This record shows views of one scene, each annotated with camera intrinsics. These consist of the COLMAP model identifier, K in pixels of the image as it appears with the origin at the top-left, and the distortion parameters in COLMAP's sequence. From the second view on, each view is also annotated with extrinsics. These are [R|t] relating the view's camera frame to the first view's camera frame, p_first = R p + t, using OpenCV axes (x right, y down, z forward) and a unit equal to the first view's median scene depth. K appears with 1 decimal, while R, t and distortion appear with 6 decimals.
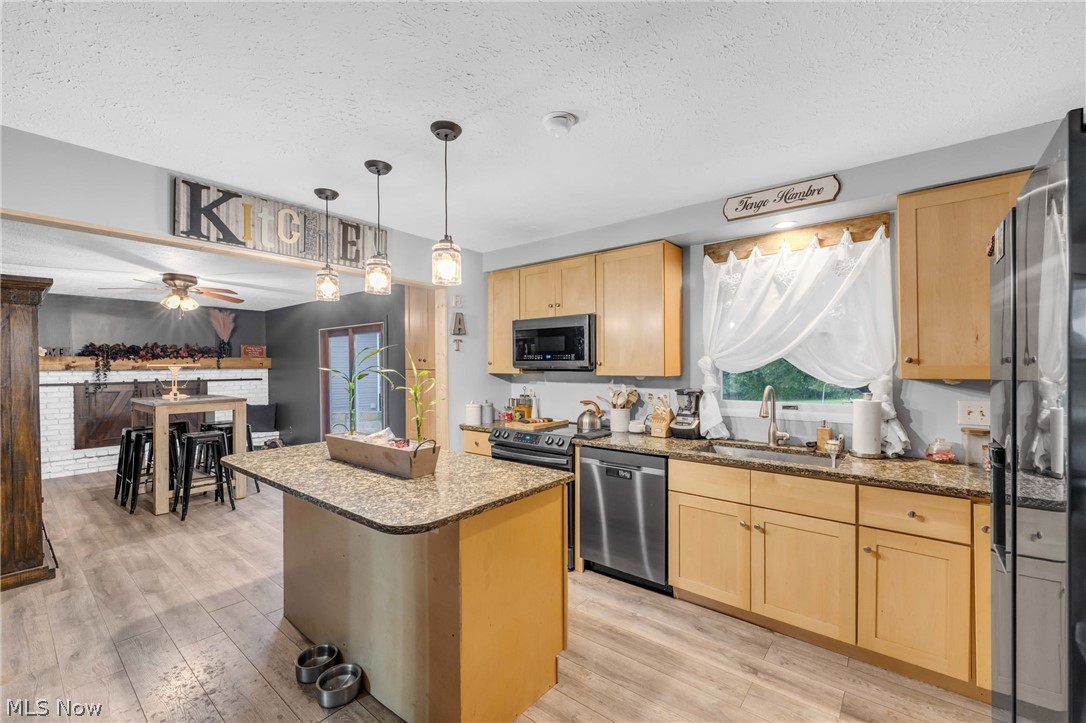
lens RADIAL K [[446.4, 0, 543.0], [0, 446.4, 361.5], [0, 0, 1]] dist [0.000672, 0.000051]
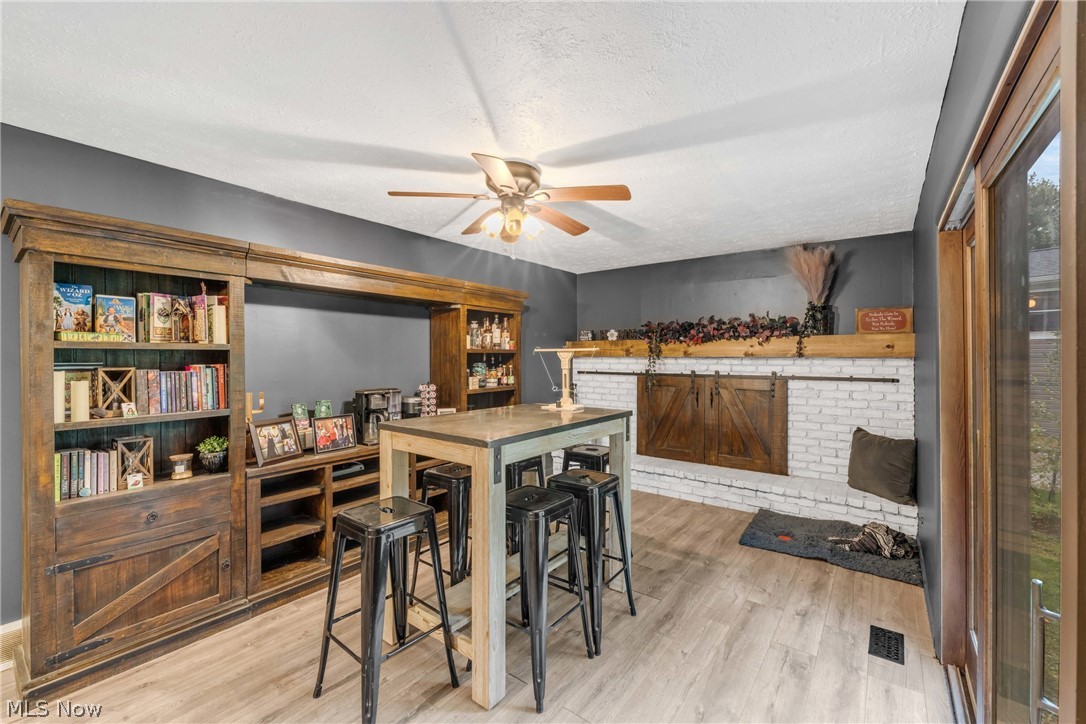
lens RADIAL K [[446.4, 0, 543.0], [0, 446.4, 362.0], [0, 0, 1]] dist [0.000672, 0.000051]
pose [[0.041951, 0.017468, -0.998967, -0.194487], [0.001728, 0.999844, 0.017556, 0.011710], [0.999118, -0.002462, 0.041915, 0.635647]]
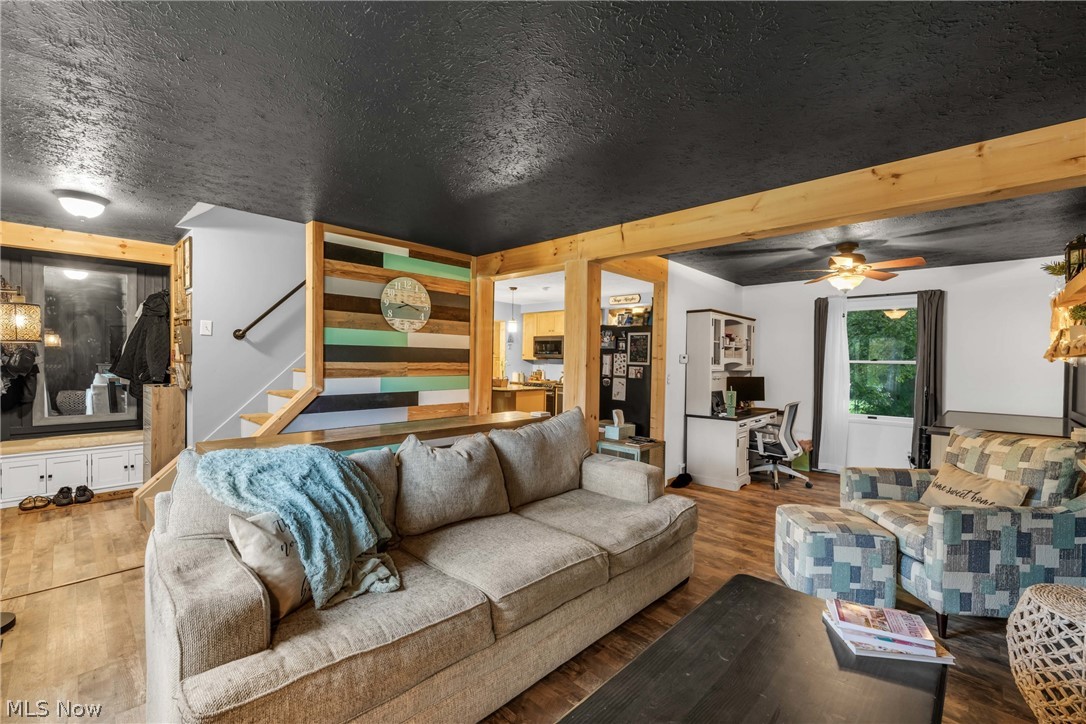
lens RADIAL K [[446.4, 0, 543.0], [0, 446.4, 362.0], [0, 0, 1]] dist [0.000672, 0.000051]
pose [[0.997471, 0.020337, -0.068099, 0.228589], [-0.019462, 0.999720, 0.013481, 0.013143], [0.068354, -0.012122, 0.997587, -2.113958]]
